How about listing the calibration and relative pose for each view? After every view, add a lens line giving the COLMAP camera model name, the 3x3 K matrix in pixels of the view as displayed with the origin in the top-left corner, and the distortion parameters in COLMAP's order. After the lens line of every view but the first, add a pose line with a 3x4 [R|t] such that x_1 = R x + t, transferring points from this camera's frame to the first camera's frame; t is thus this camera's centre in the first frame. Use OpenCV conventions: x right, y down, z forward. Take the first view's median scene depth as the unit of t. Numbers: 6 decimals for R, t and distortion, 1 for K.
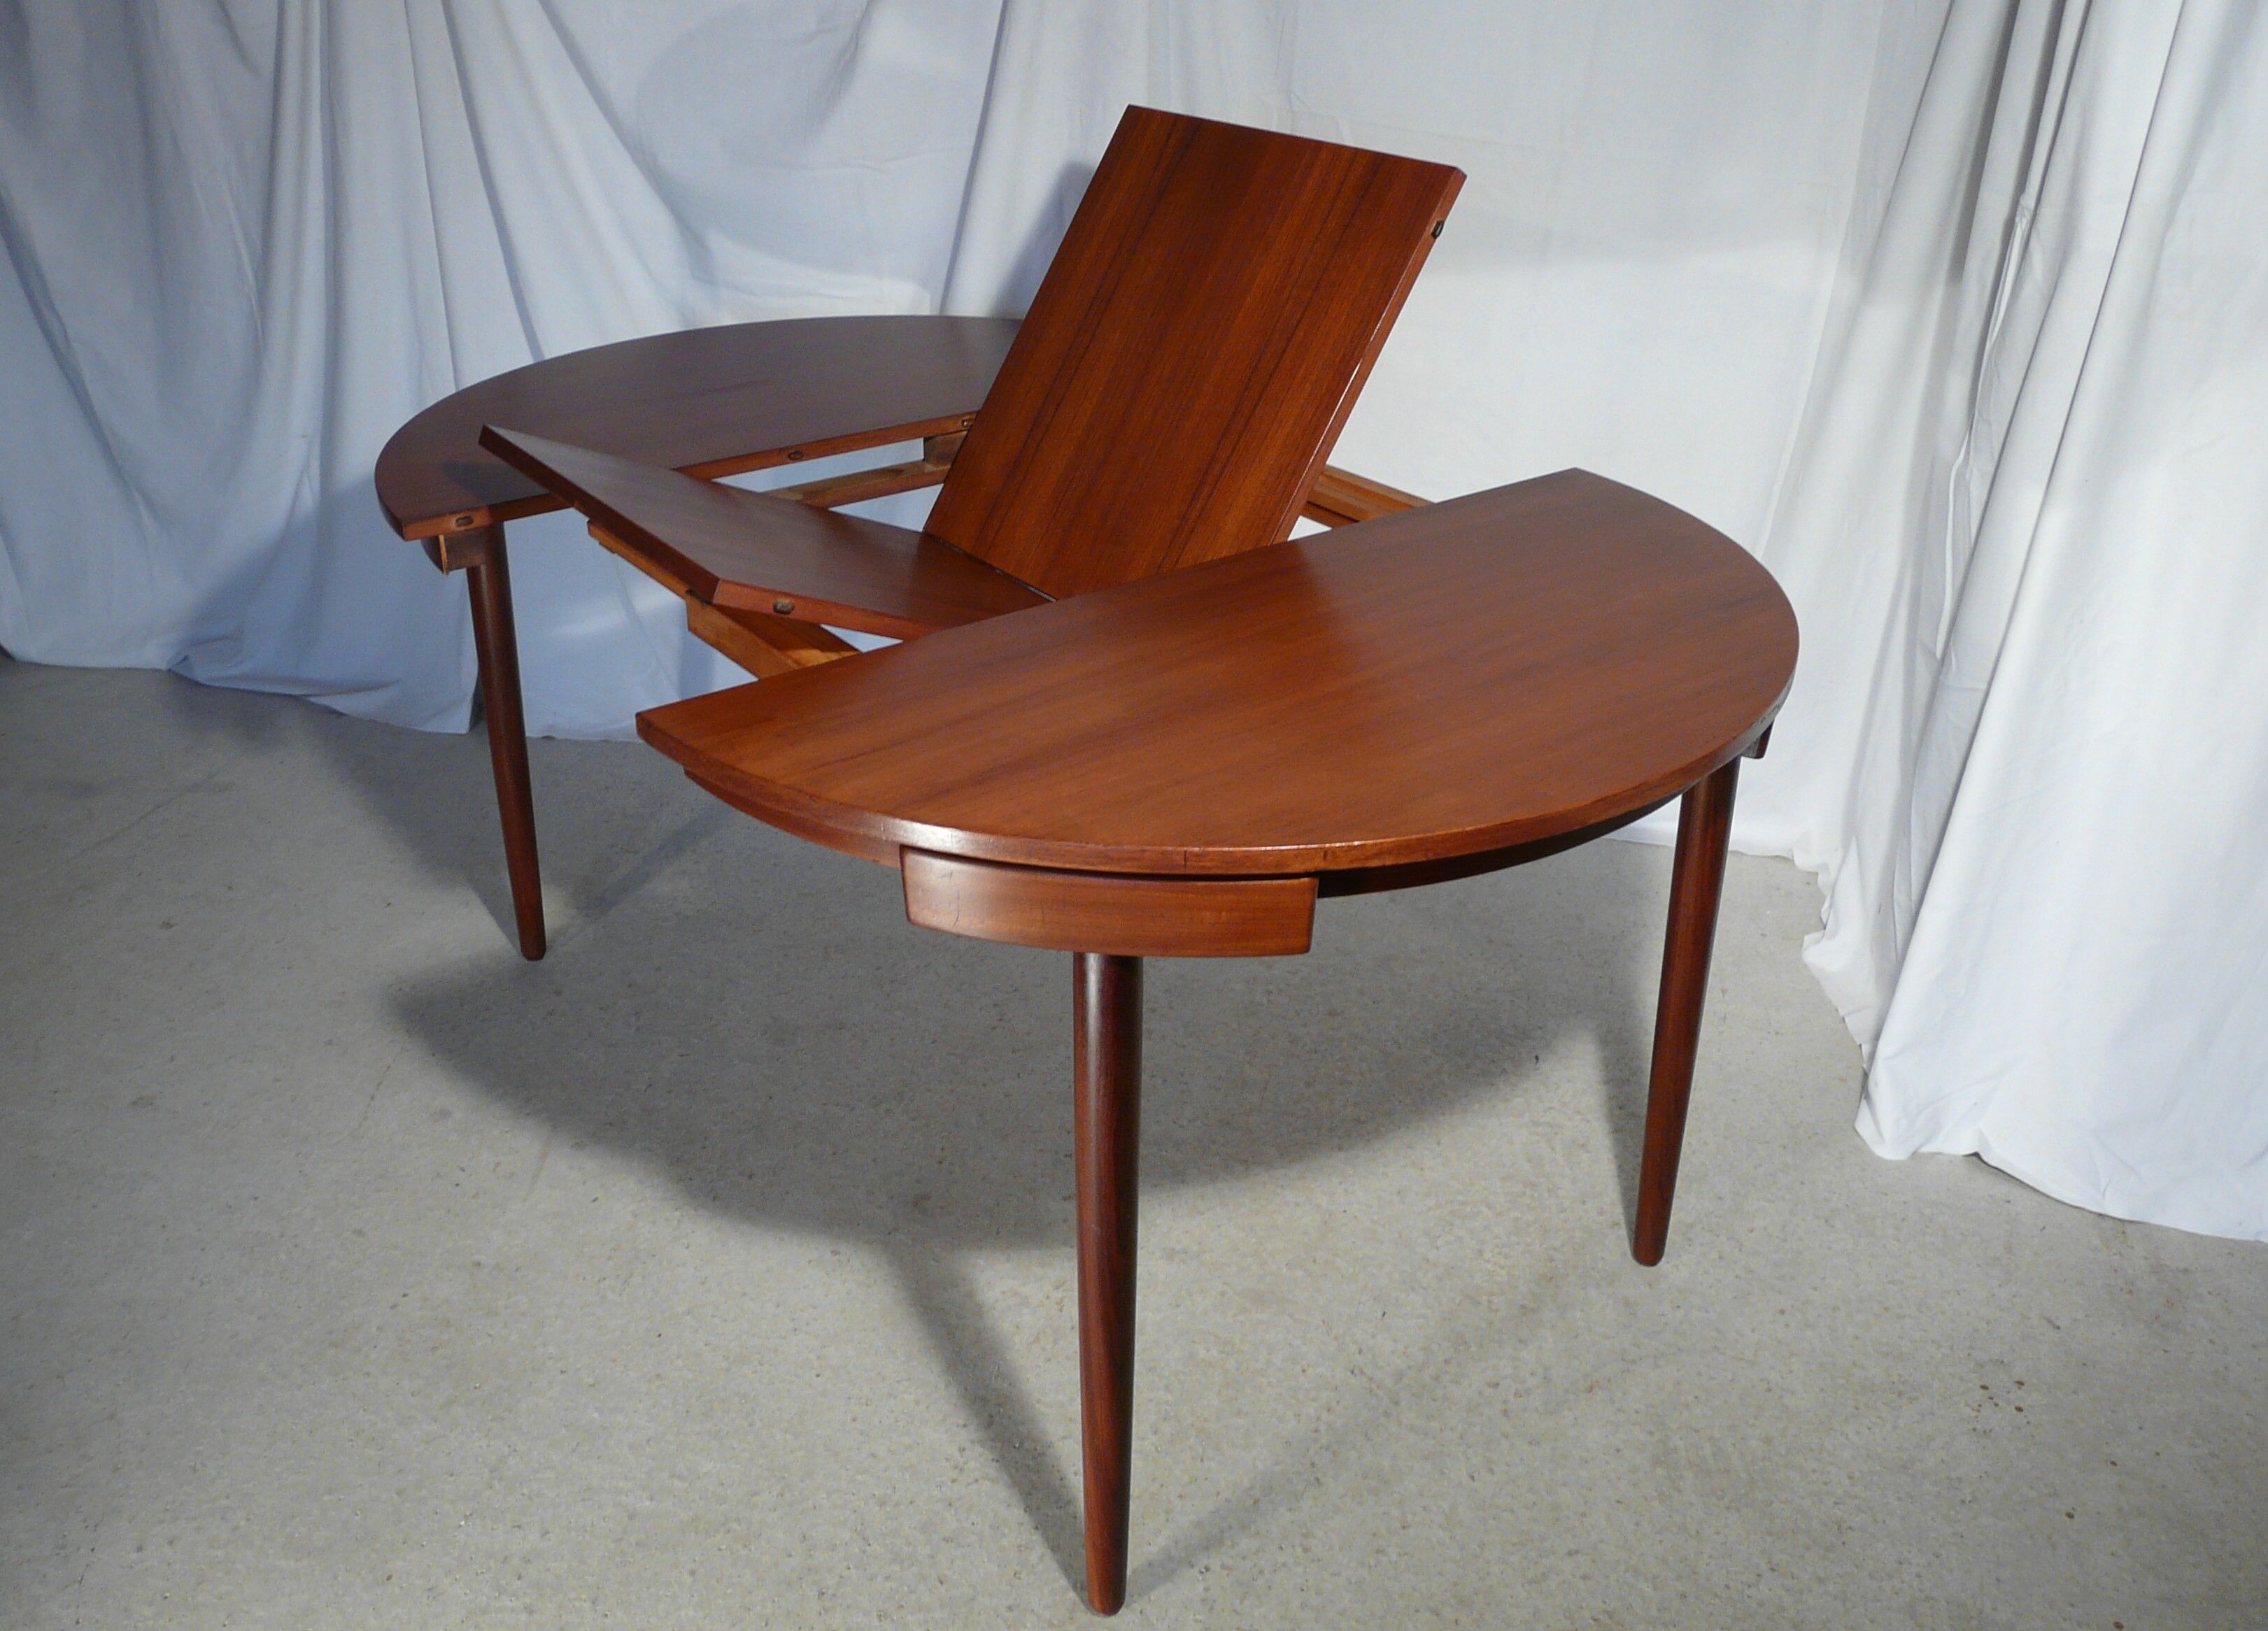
lens RADIAL K [[1872.3, 0, 1134.0], [0, 1872.3, 815.5], [0, 0, 1]] dist [-0.082583, 0.118167]
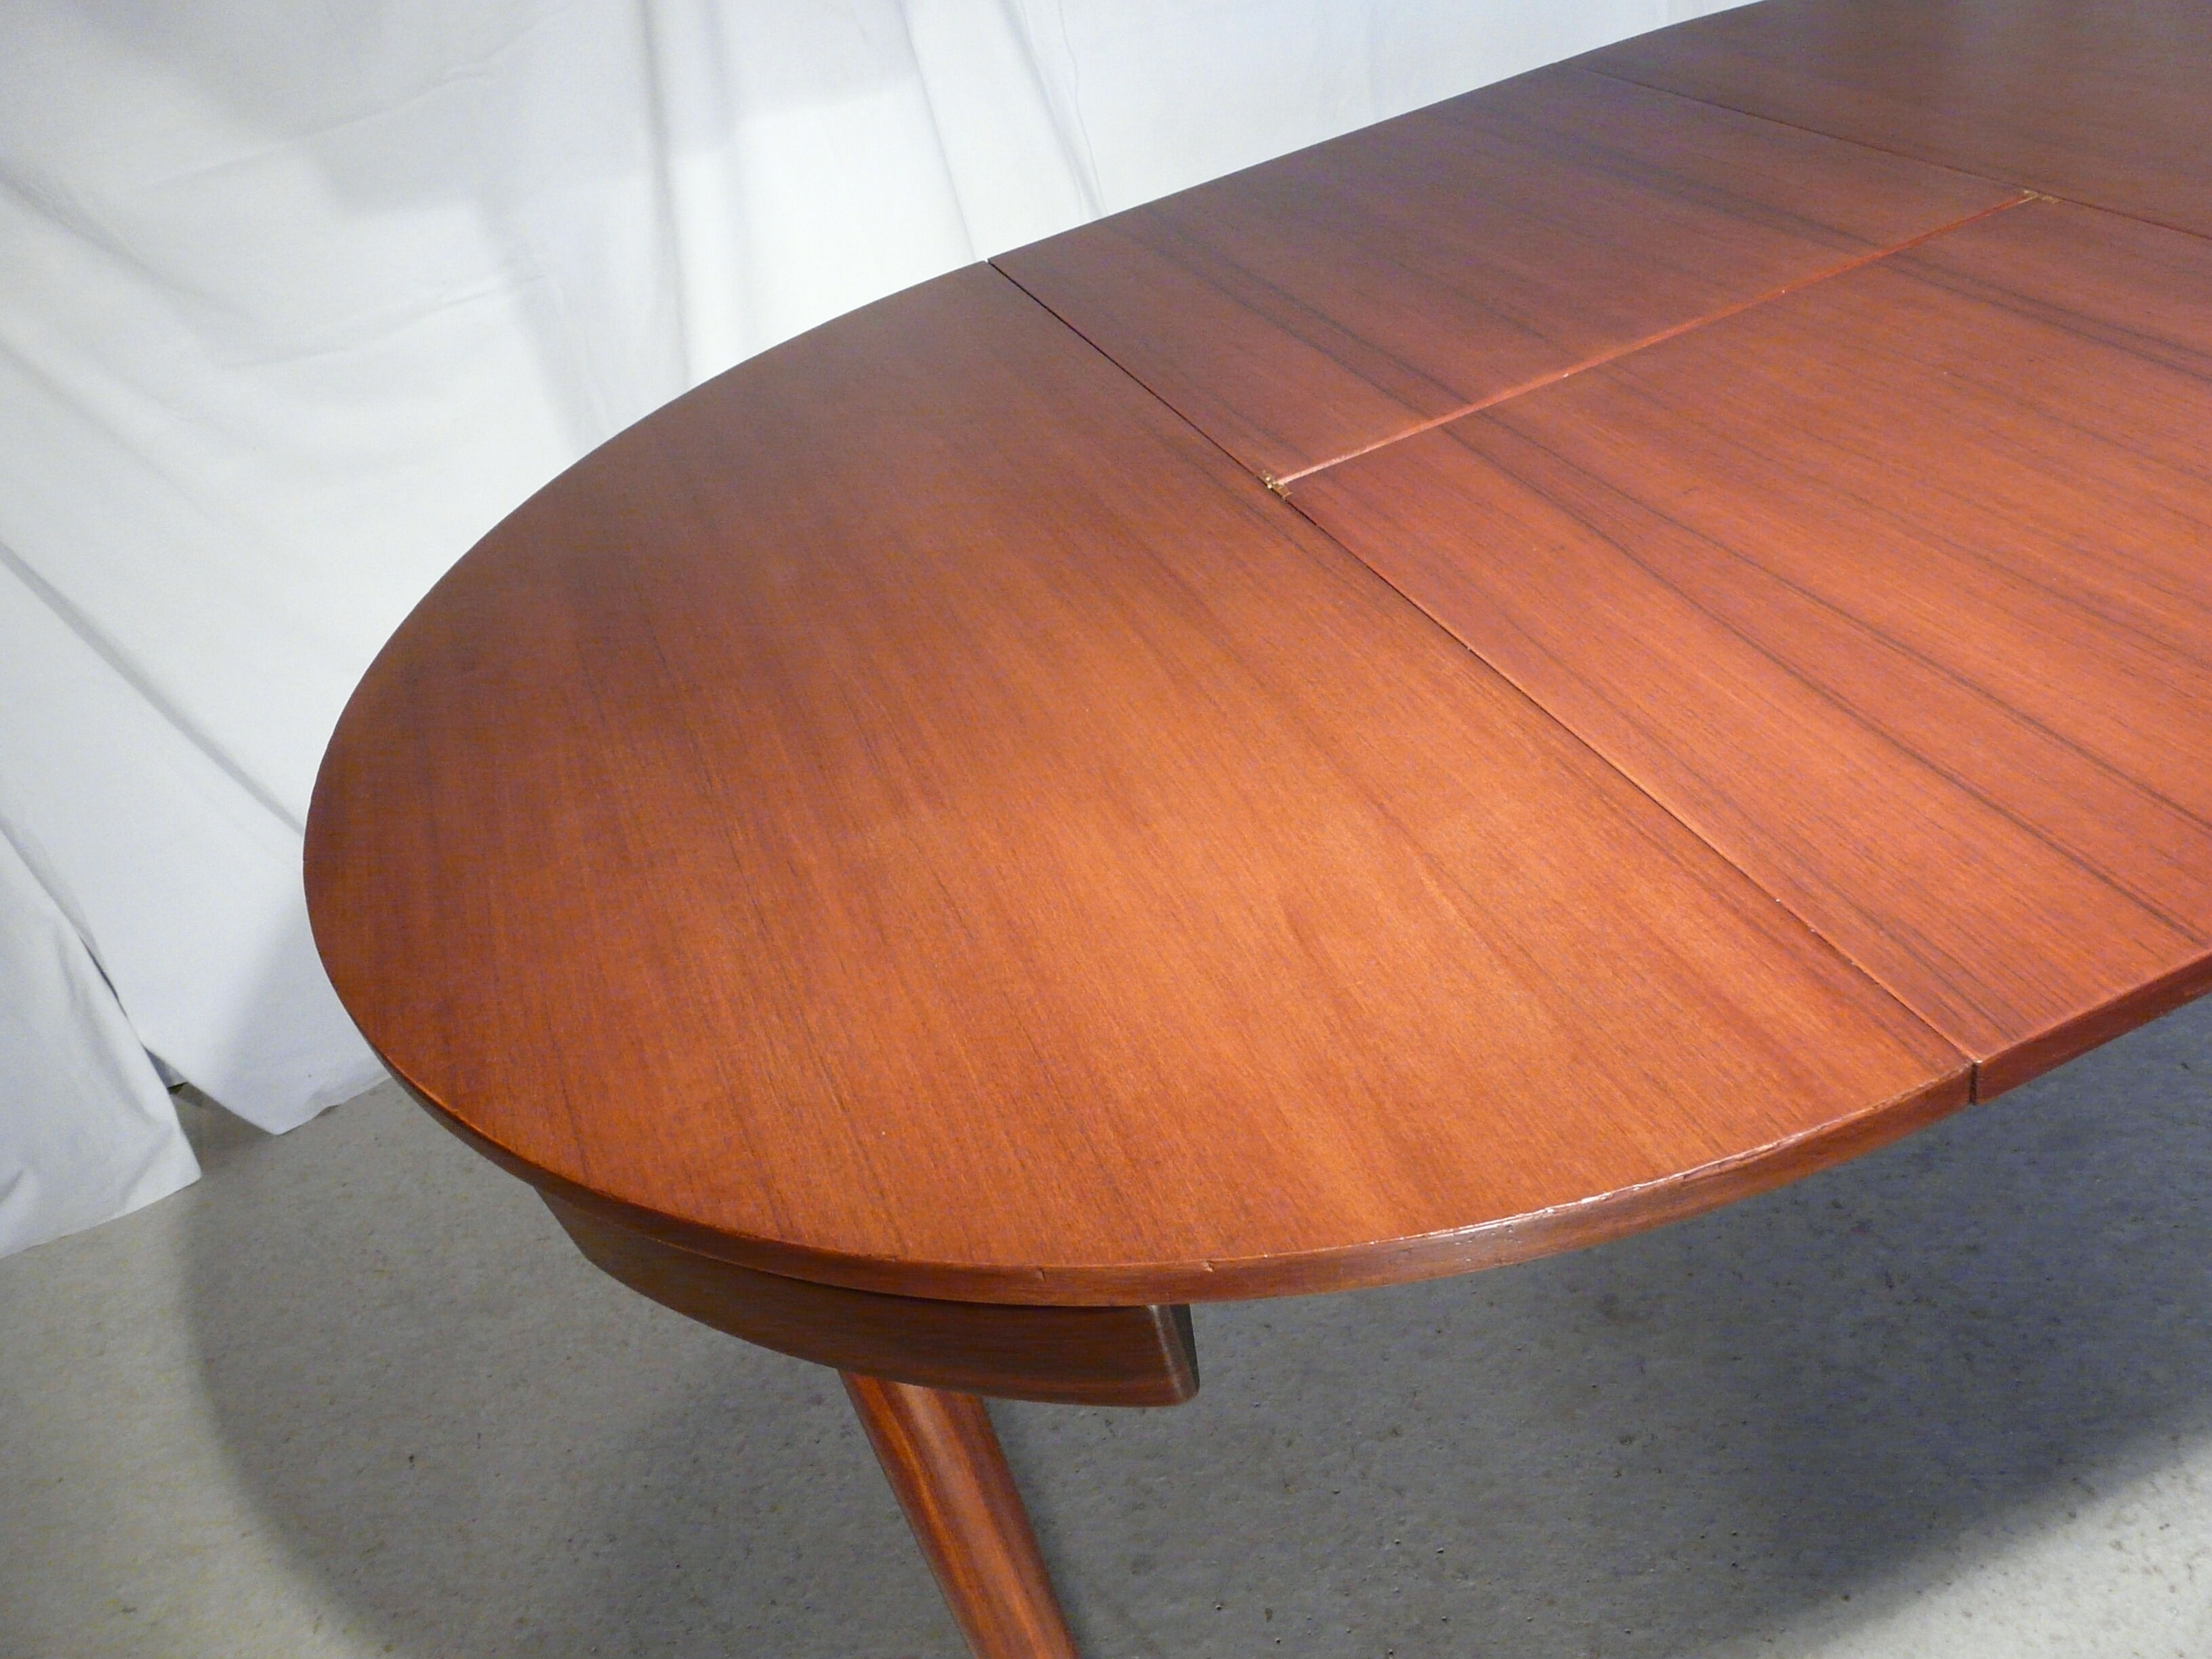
lens RADIAL K [[1813.6, 0, 1109.1], [0, 1813.6, 837.9], [0, 0, 1]] dist [-0.054151, 0.050014]
pose [[0.782628, -0.505343, 0.363485, -0.473906], [0.475910, 0.862130, 0.173901, -0.175727], [-0.401251, 0.036886, 0.915225, 0.499492]]
